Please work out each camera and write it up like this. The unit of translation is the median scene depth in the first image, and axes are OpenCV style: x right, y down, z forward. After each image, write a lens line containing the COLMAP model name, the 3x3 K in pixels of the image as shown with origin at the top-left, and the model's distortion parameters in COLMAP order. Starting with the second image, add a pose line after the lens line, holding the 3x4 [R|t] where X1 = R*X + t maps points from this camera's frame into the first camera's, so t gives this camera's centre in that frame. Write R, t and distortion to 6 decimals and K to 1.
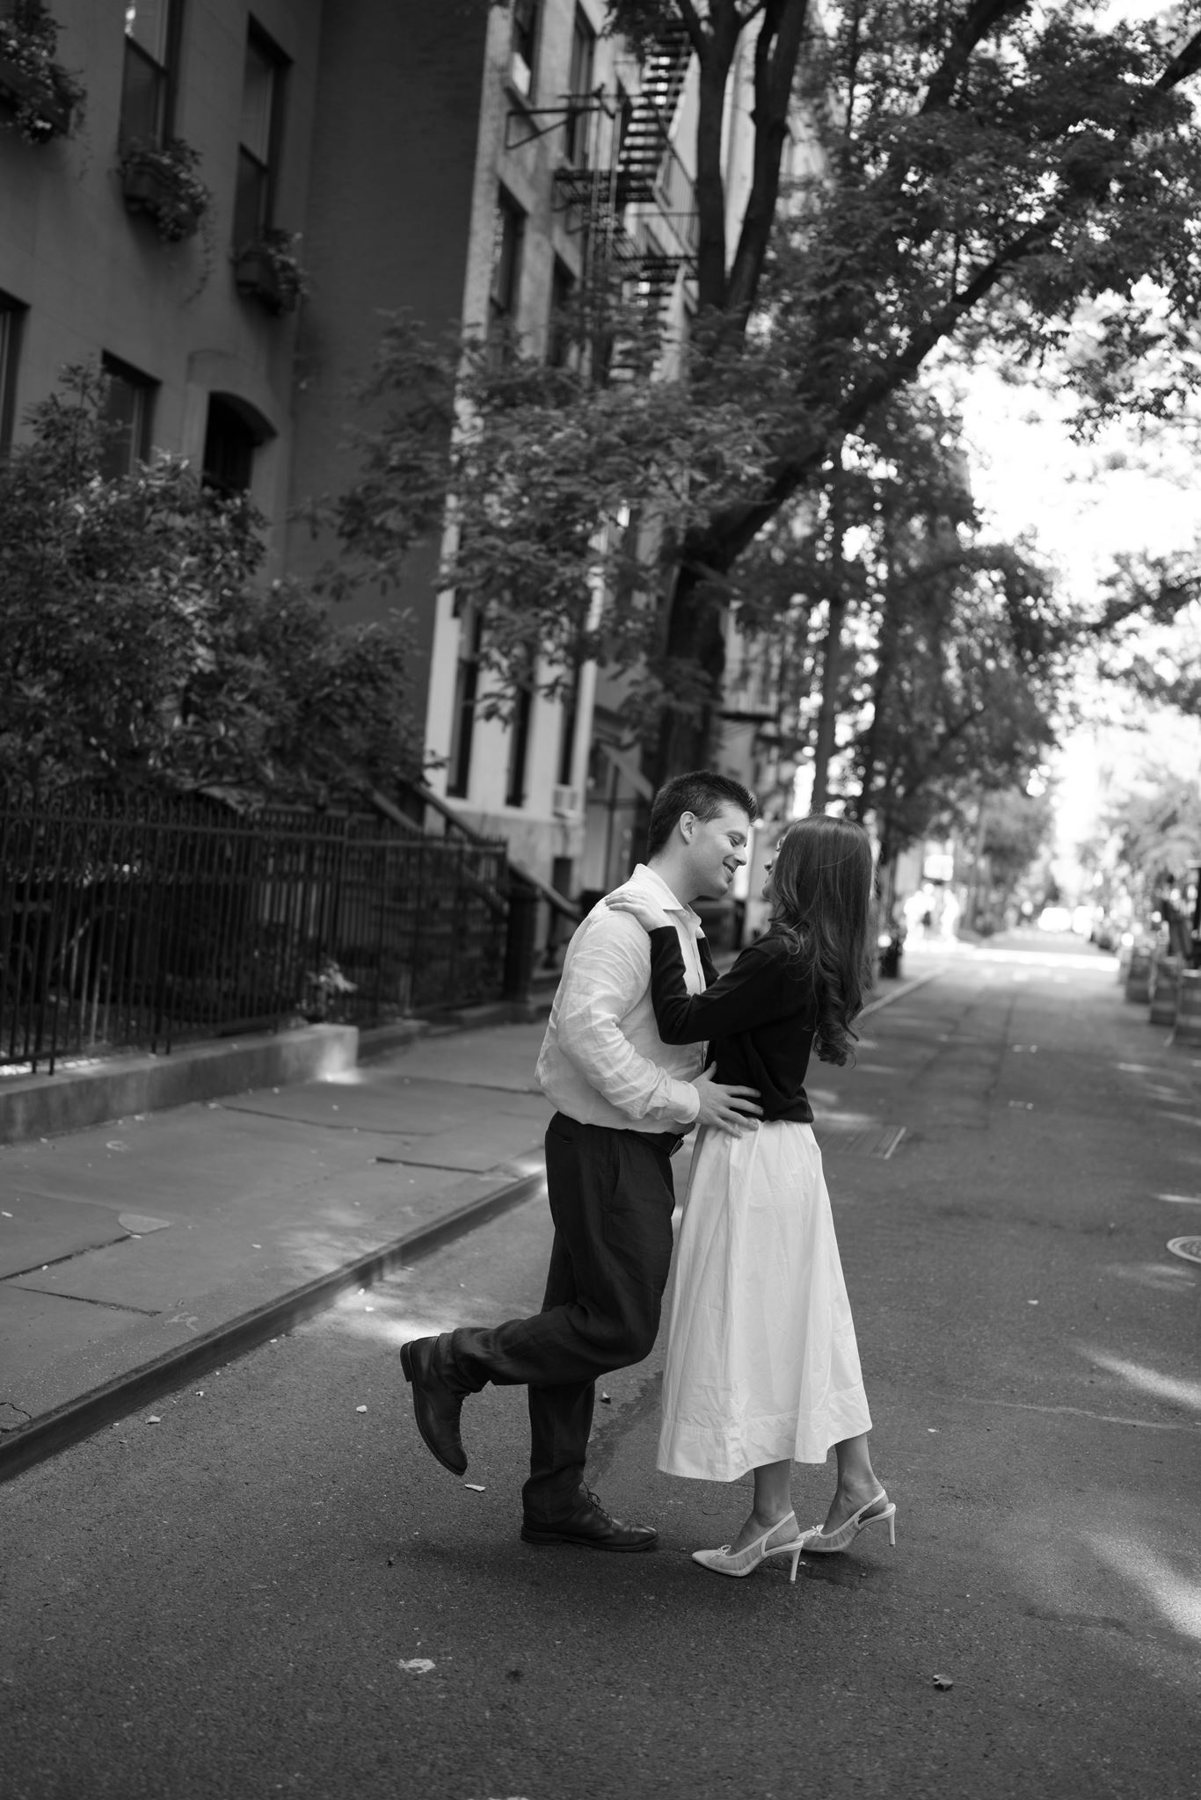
lens RADIAL K [[1717.4, 0, 600.5], [0, 1717.4, 900.0], [0, 0, 1]] dist [-0.042835, 0.150692]
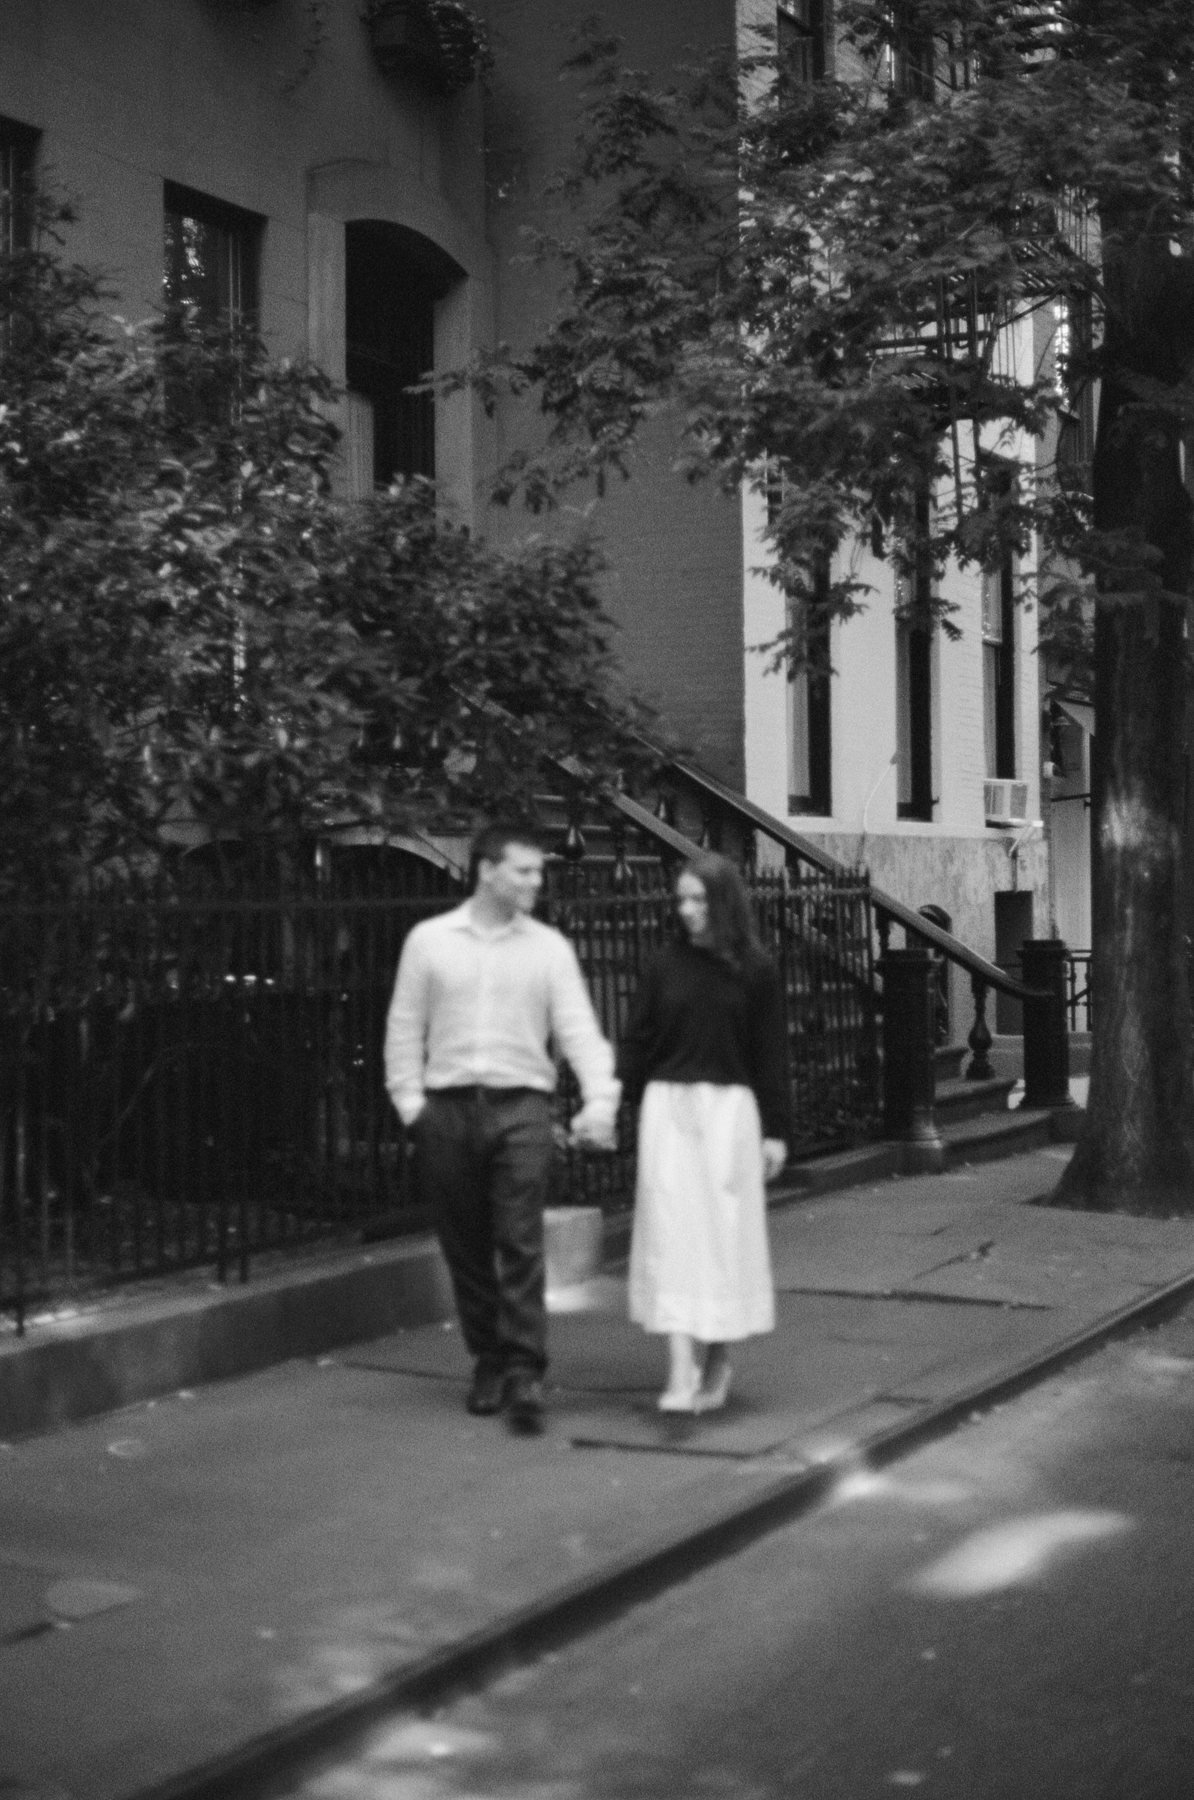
lens RADIAL K [[2620.1, 0, 590.0], [0, 2620.1, 933.6], [0, 0, 1]] dist [-0.070821, -0.134374]
pose [[0.971773, -0.097561, -0.214802, 0.055515], [0.093694, 0.995203, -0.028140, 0.003743], [0.216517, 0.007220, 0.976252, 0.096183]]
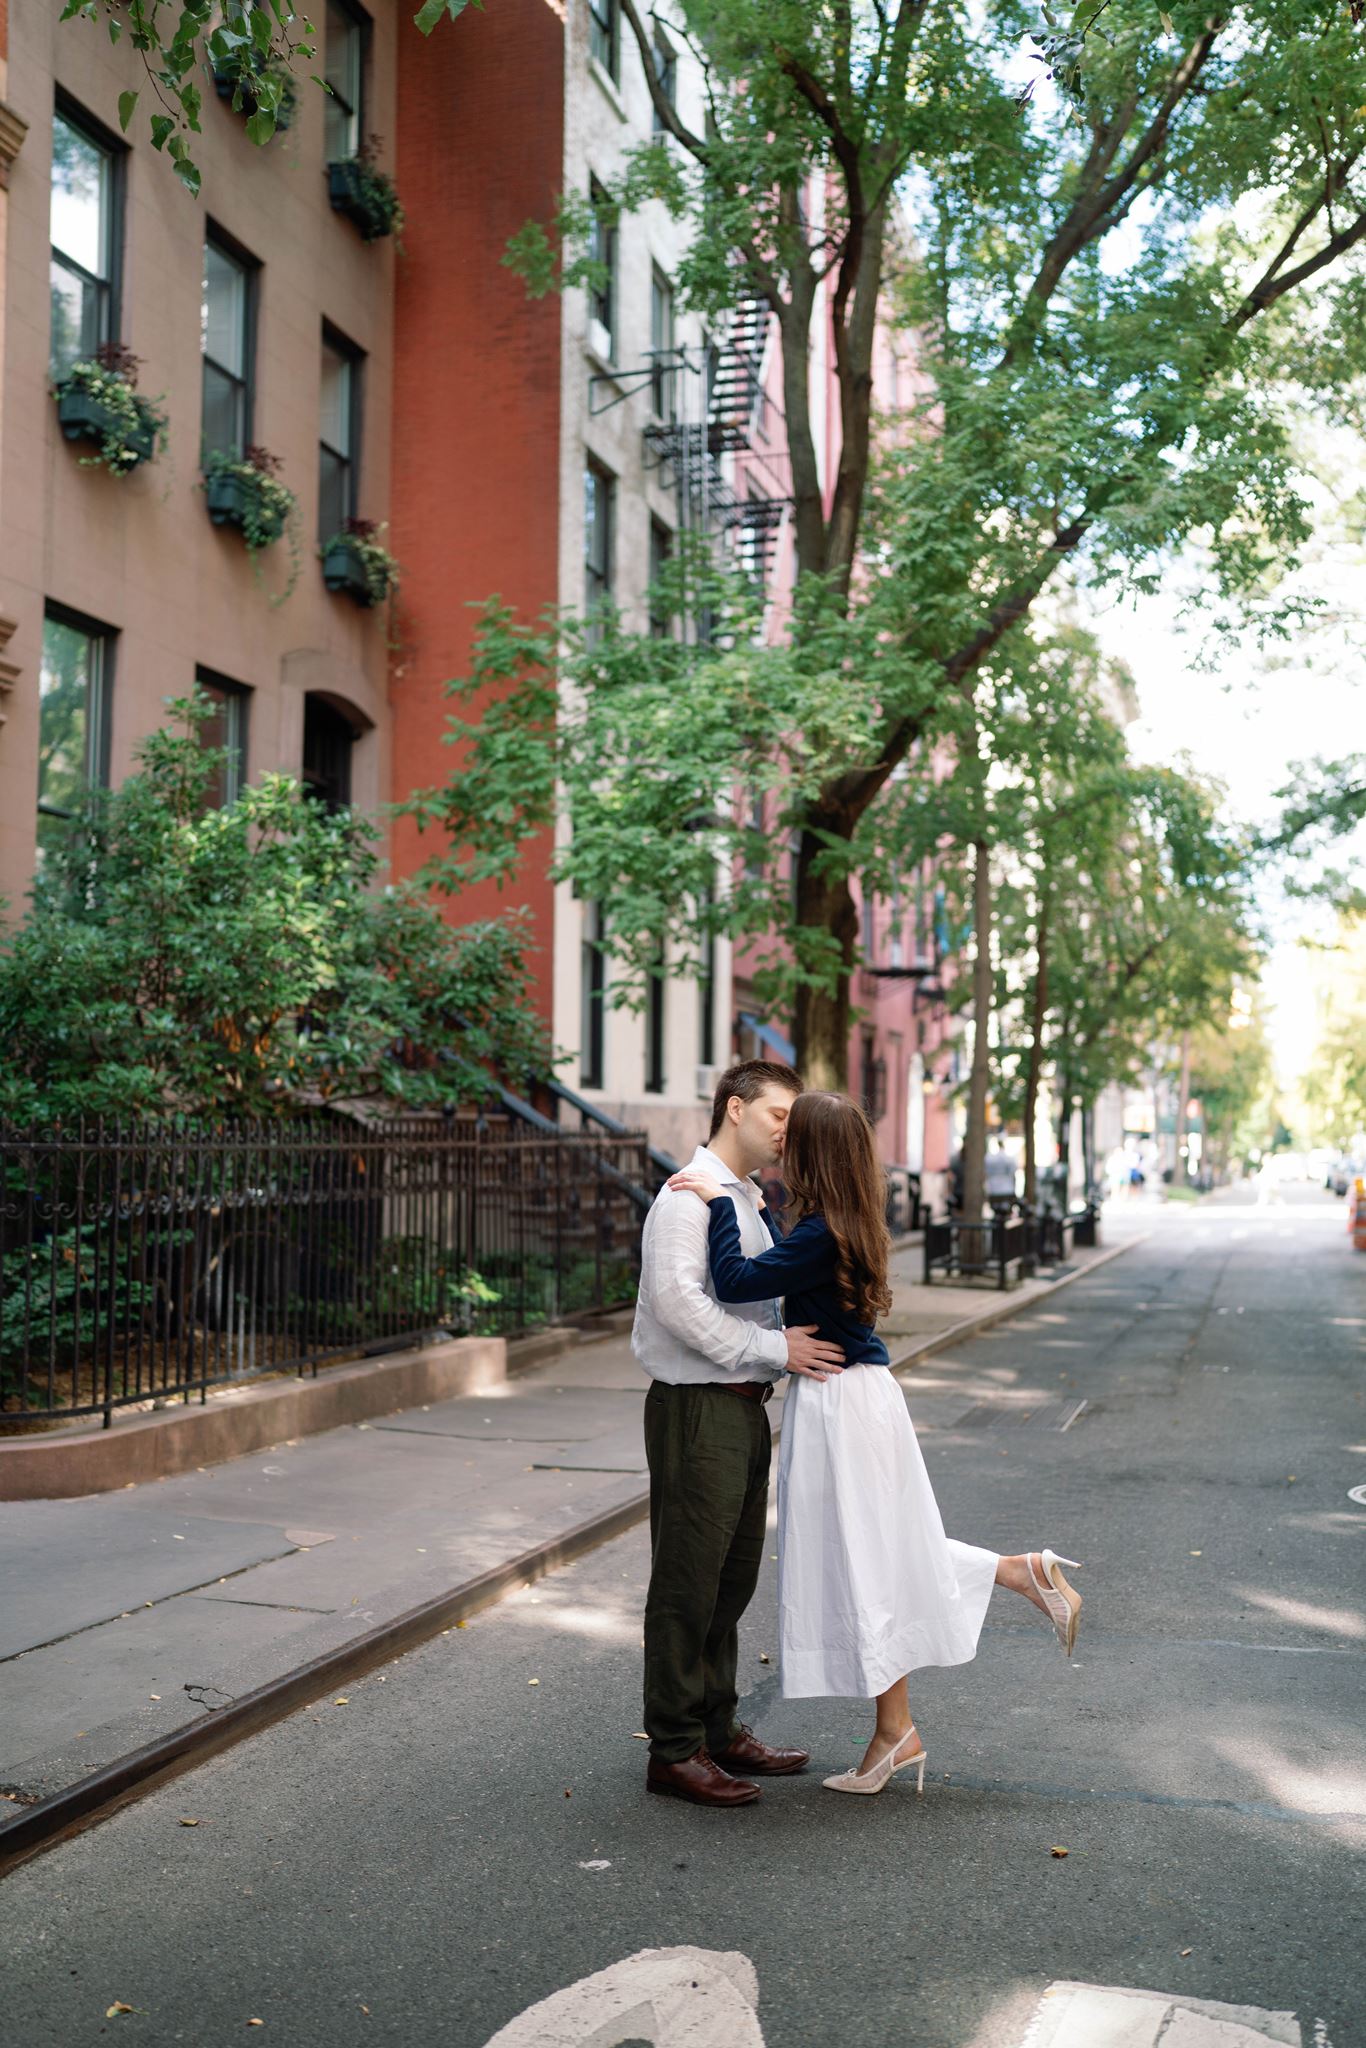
lens RADIAL K [[1954.1, 0, 683.0], [0, 1954.1, 1024.0], [0, 0, 1]] dist [-0.042835, 0.150692]
pose [[0.995815, -0.083504, -0.037152, 0.012403], [0.080068, 0.993078, -0.085932, 0.001324], [0.044070, 0.082598, 0.995608, -0.090879]]
